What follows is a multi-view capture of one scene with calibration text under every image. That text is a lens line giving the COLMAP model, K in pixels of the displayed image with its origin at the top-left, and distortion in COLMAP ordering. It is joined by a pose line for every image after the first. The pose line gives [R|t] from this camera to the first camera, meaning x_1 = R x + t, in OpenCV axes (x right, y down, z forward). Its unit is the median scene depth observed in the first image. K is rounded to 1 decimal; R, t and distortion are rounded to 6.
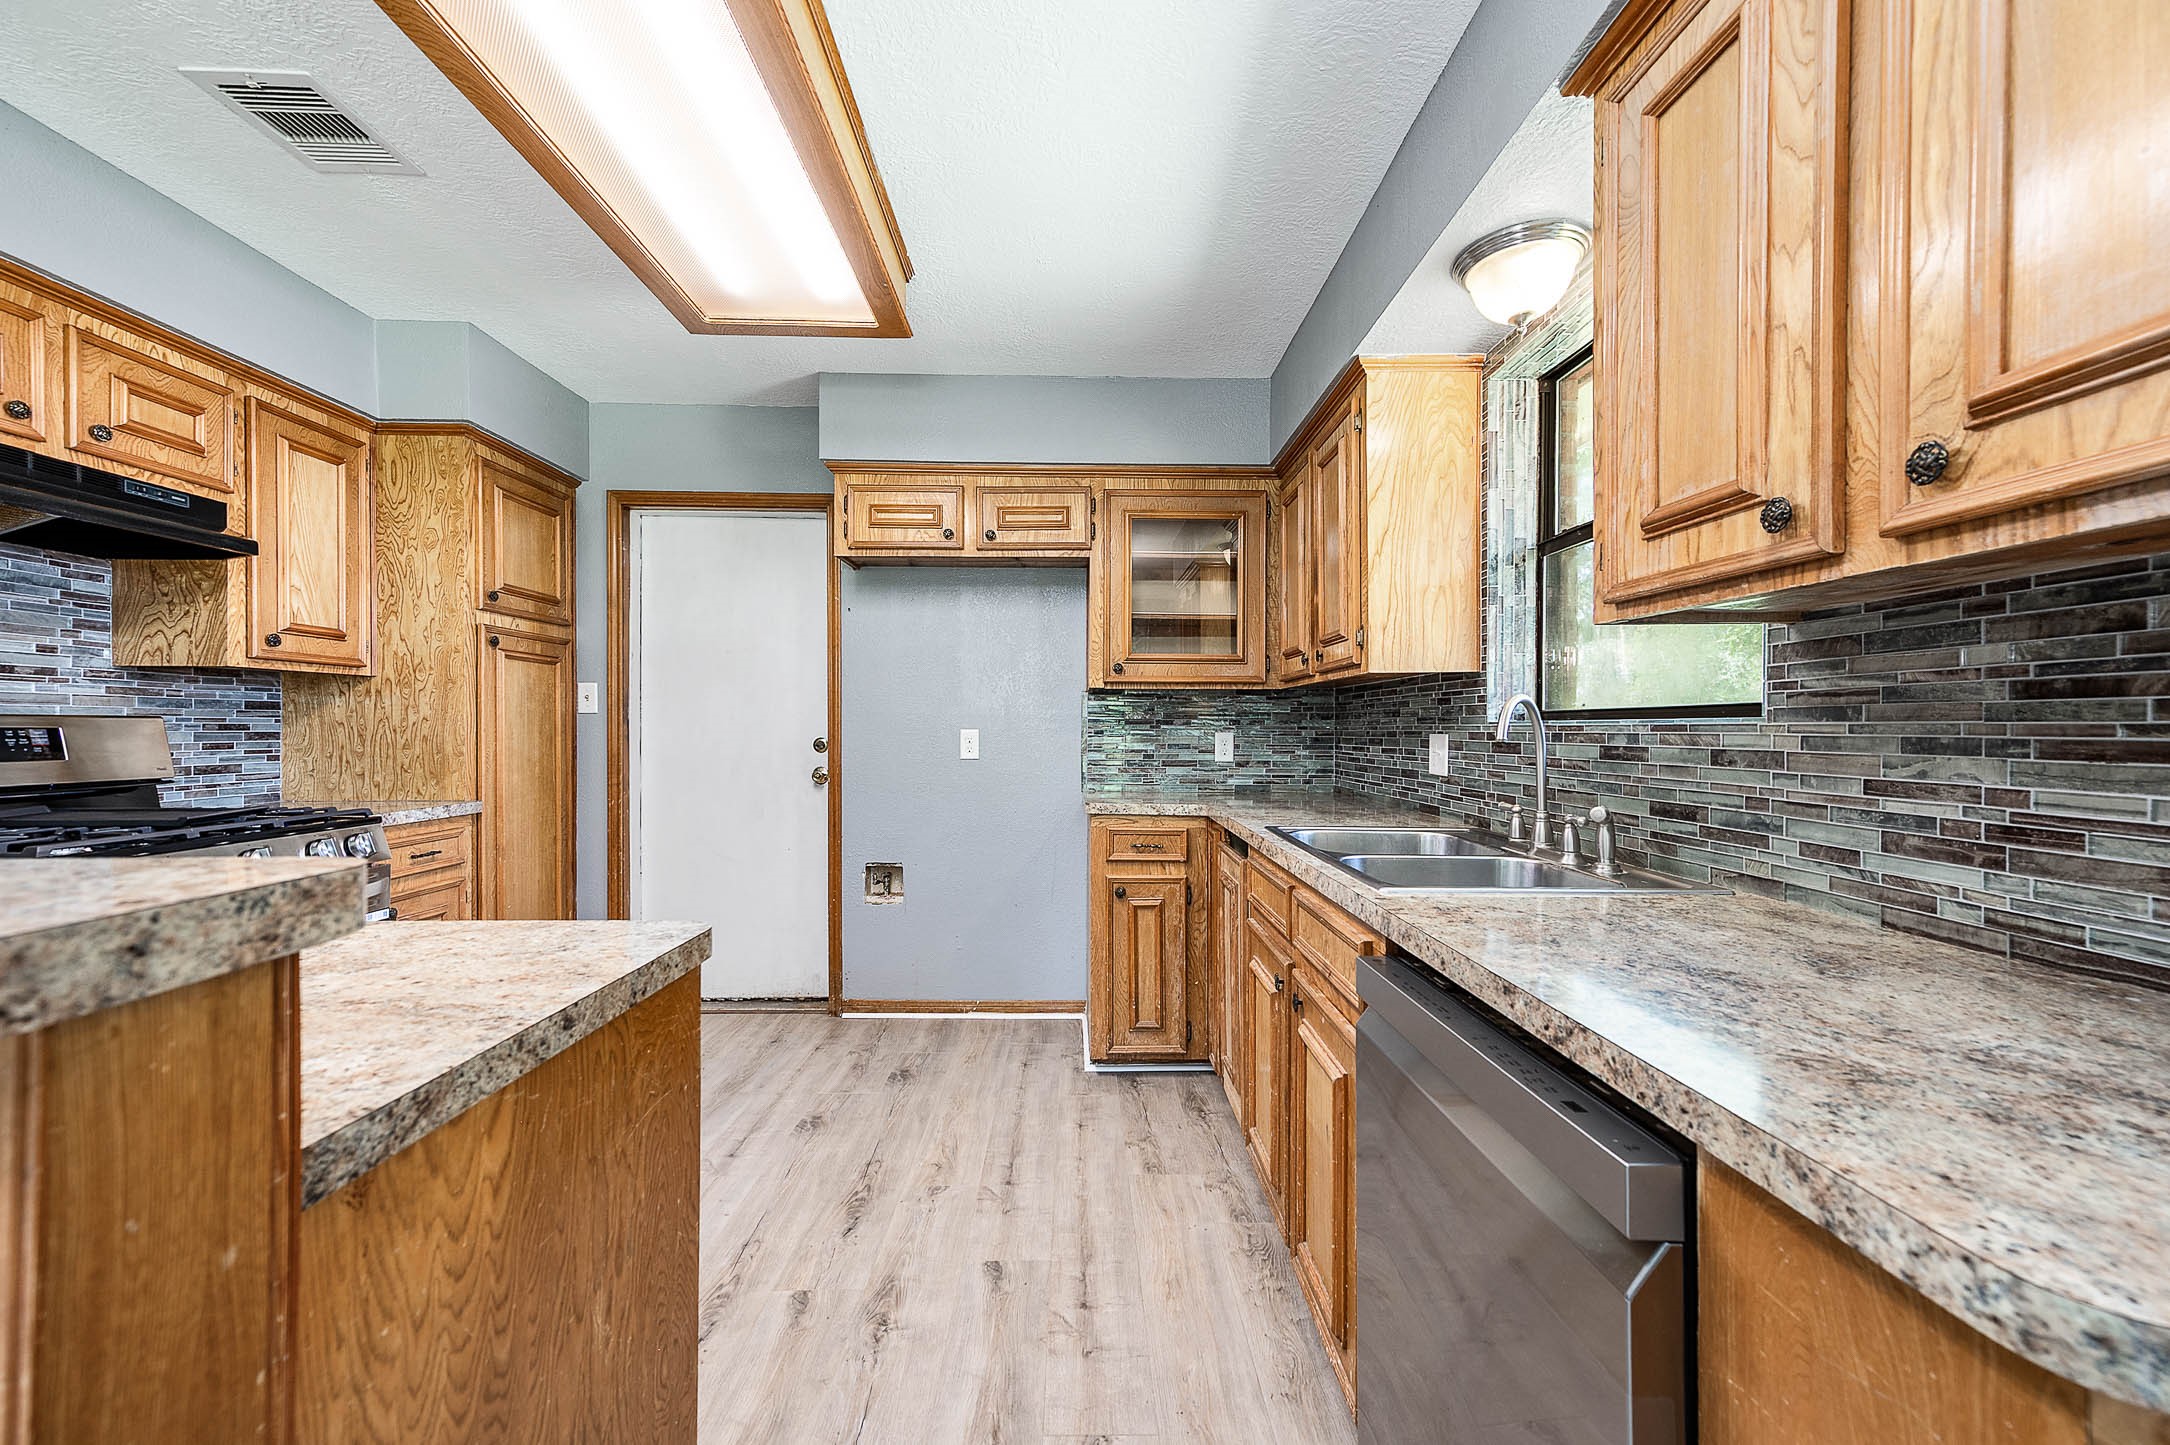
lens RADIAL K [[853.2, 0, 1087.3], [0, 853.2, 732.3], [0, 0, 1]] dist [0.010544, 0.001159]
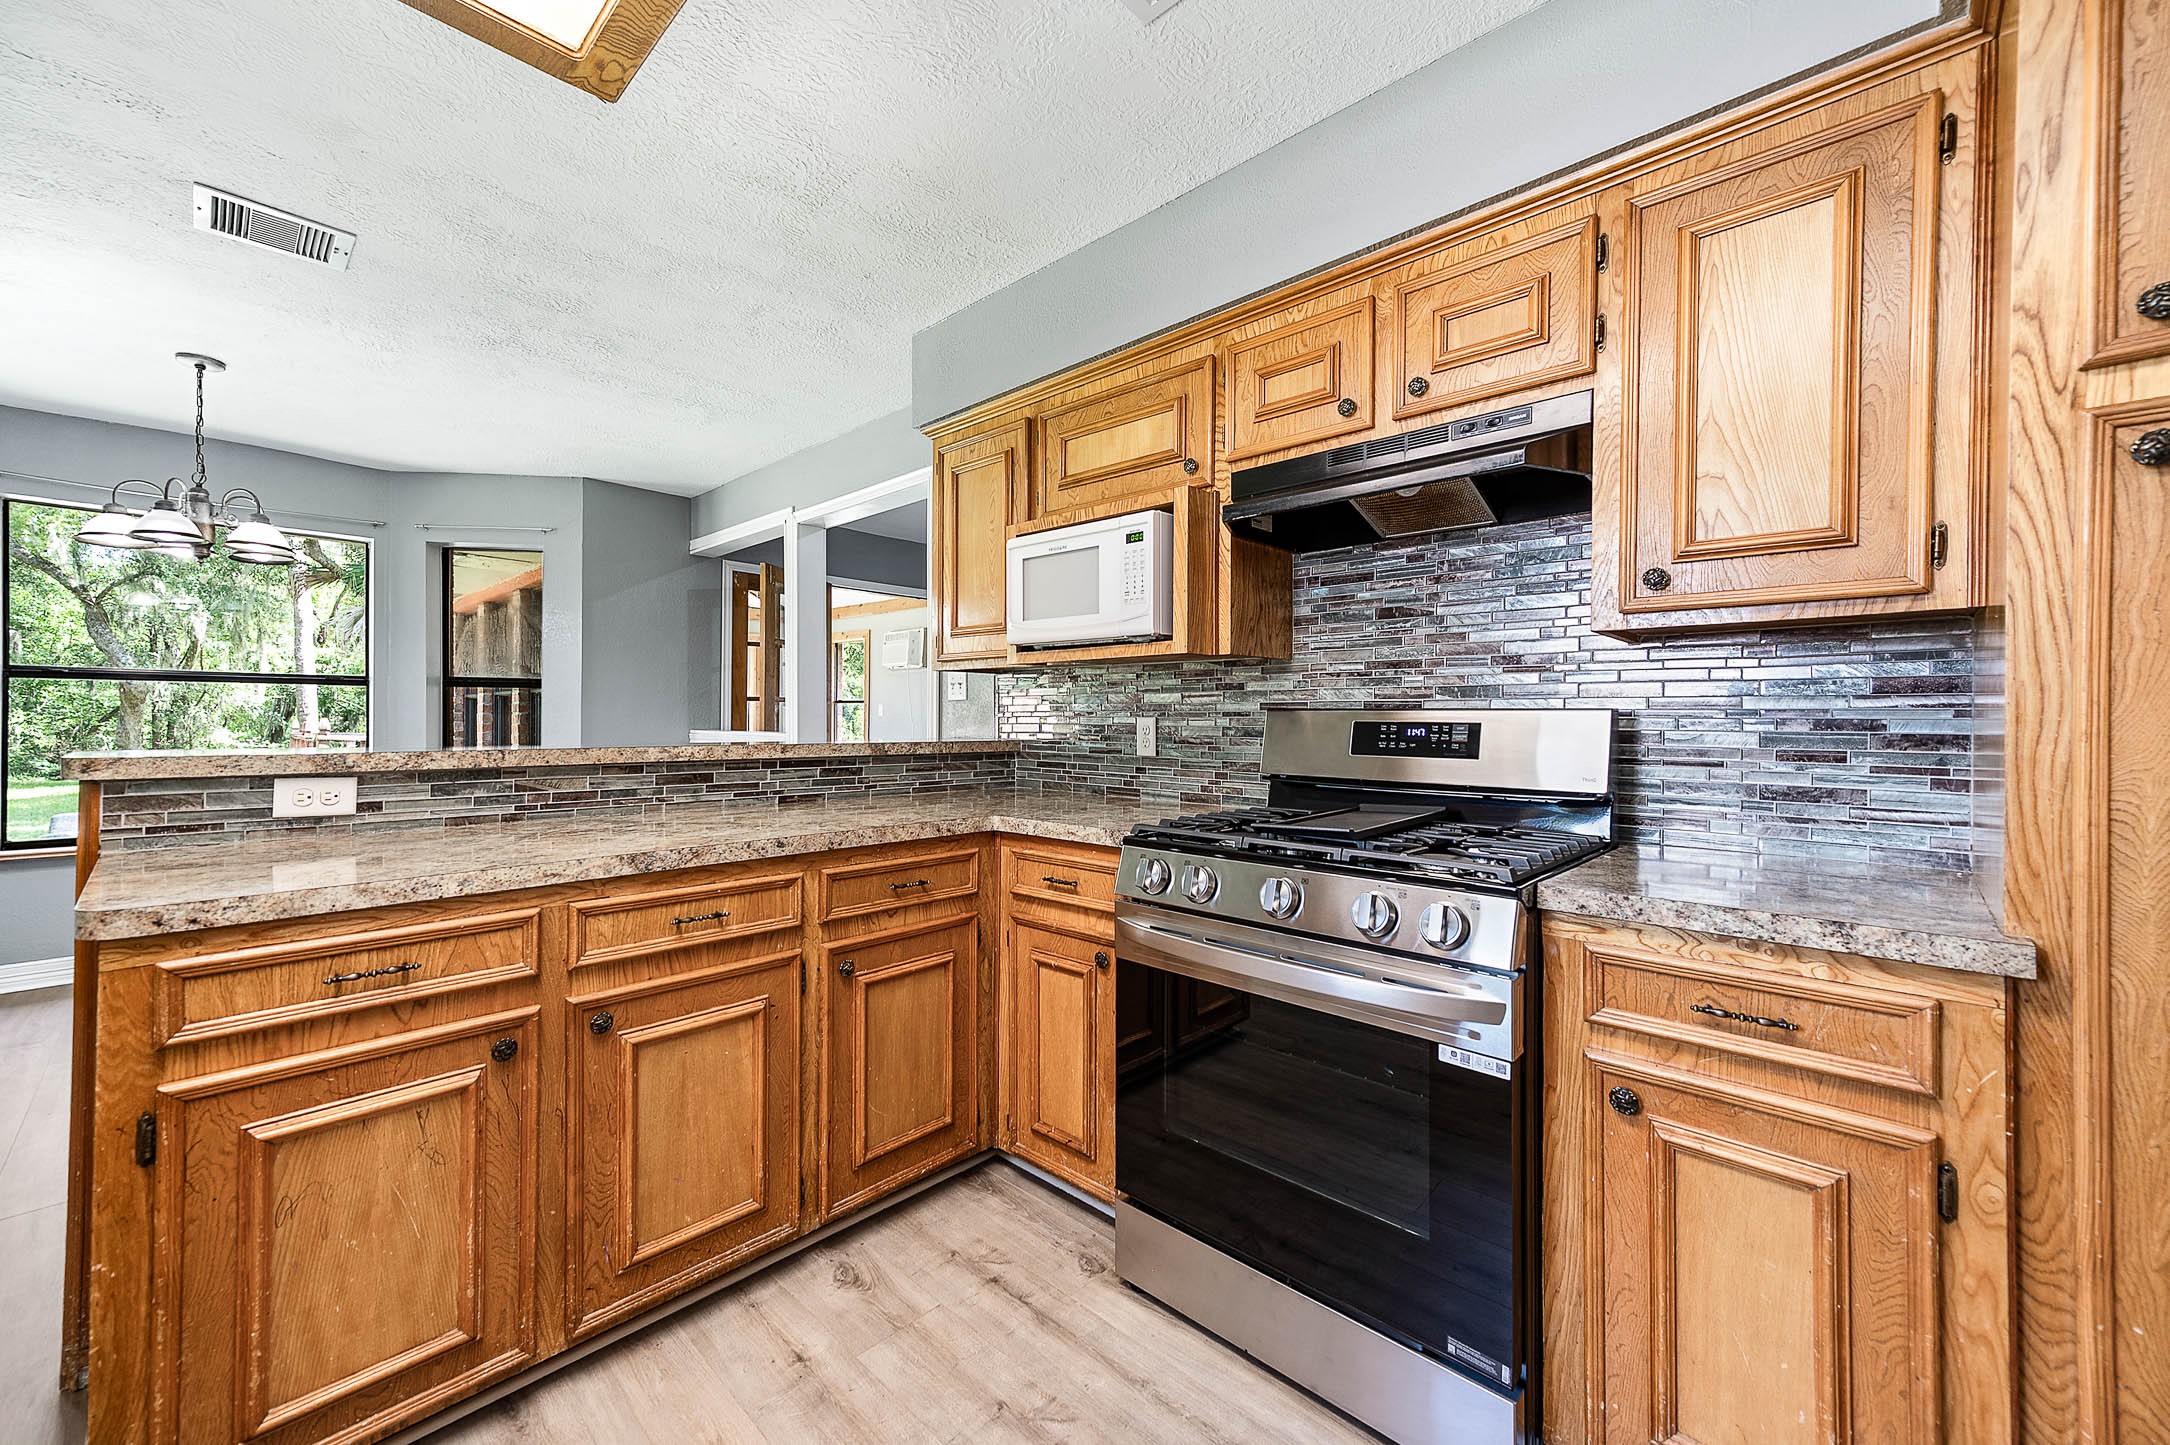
lens RADIAL K [[853.2, 0, 1068.1], [0, 853.2, 712.3], [0, 0, 1]] dist [0.010544, 0.001159]
pose [[-0.702437, -0.010322, -0.711671, -0.216709], [-0.011215, 0.999931, -0.003434, -0.007055], [0.711657, 0.005569, -0.702505, 1.080515]]
